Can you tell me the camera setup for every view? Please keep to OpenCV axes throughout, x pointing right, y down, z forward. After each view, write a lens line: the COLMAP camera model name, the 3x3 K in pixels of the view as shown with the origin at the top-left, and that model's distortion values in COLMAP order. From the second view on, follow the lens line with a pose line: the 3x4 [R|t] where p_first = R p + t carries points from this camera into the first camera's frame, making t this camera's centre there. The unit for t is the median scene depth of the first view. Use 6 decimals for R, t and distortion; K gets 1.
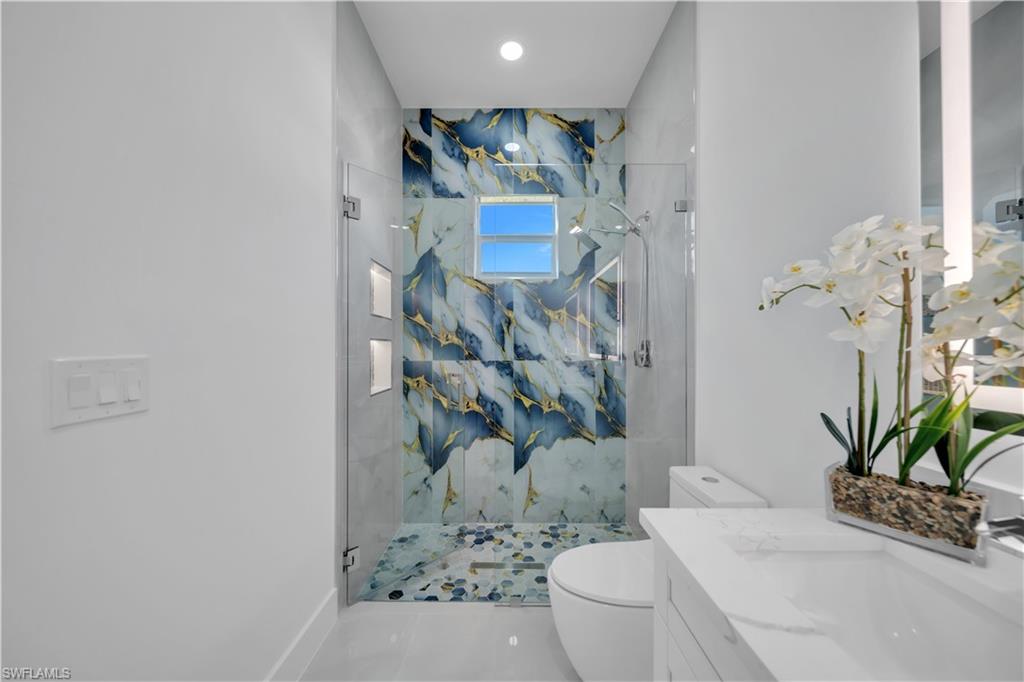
lens RADIAL K [[355.1, 0, 509.0], [0, 355.1, 347.0], [0, 0, 1]] dist [0.000838, 0.000029]
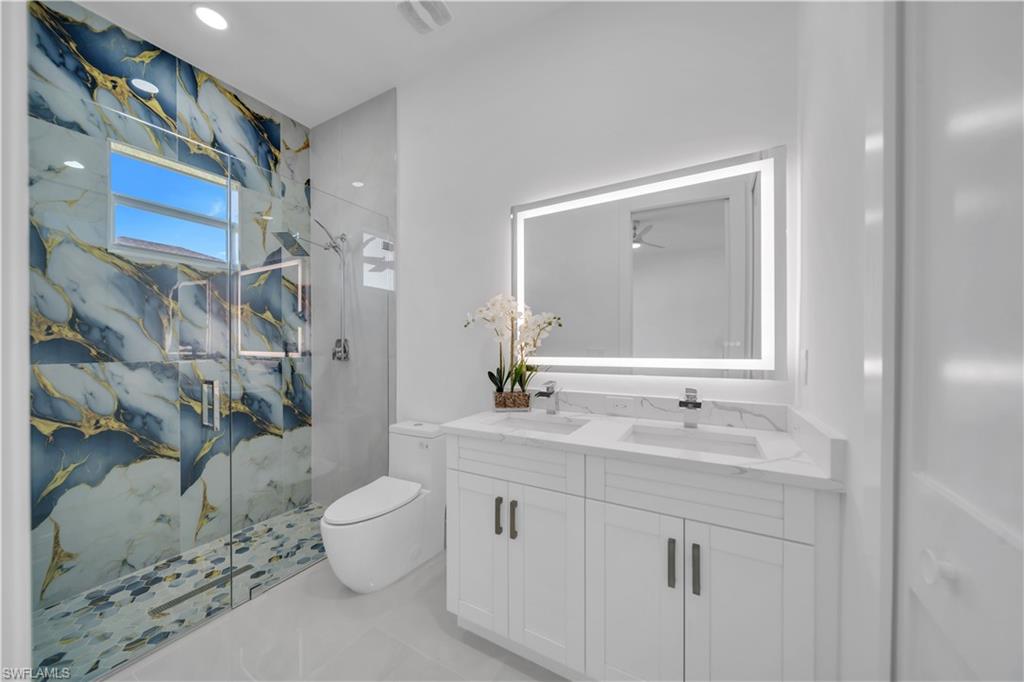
lens RADIAL K [[355.1, 0, 513.2], [0, 355.1, 343.7], [0, 0, 1]] dist [0.000838, 0.000029]
pose [[0.487658, 0.000663, 0.873034, -0.335650], [-0.001108, 0.999999, -0.000140, -0.001676], [-0.873034, -0.000899, 0.487659, -0.096415]]
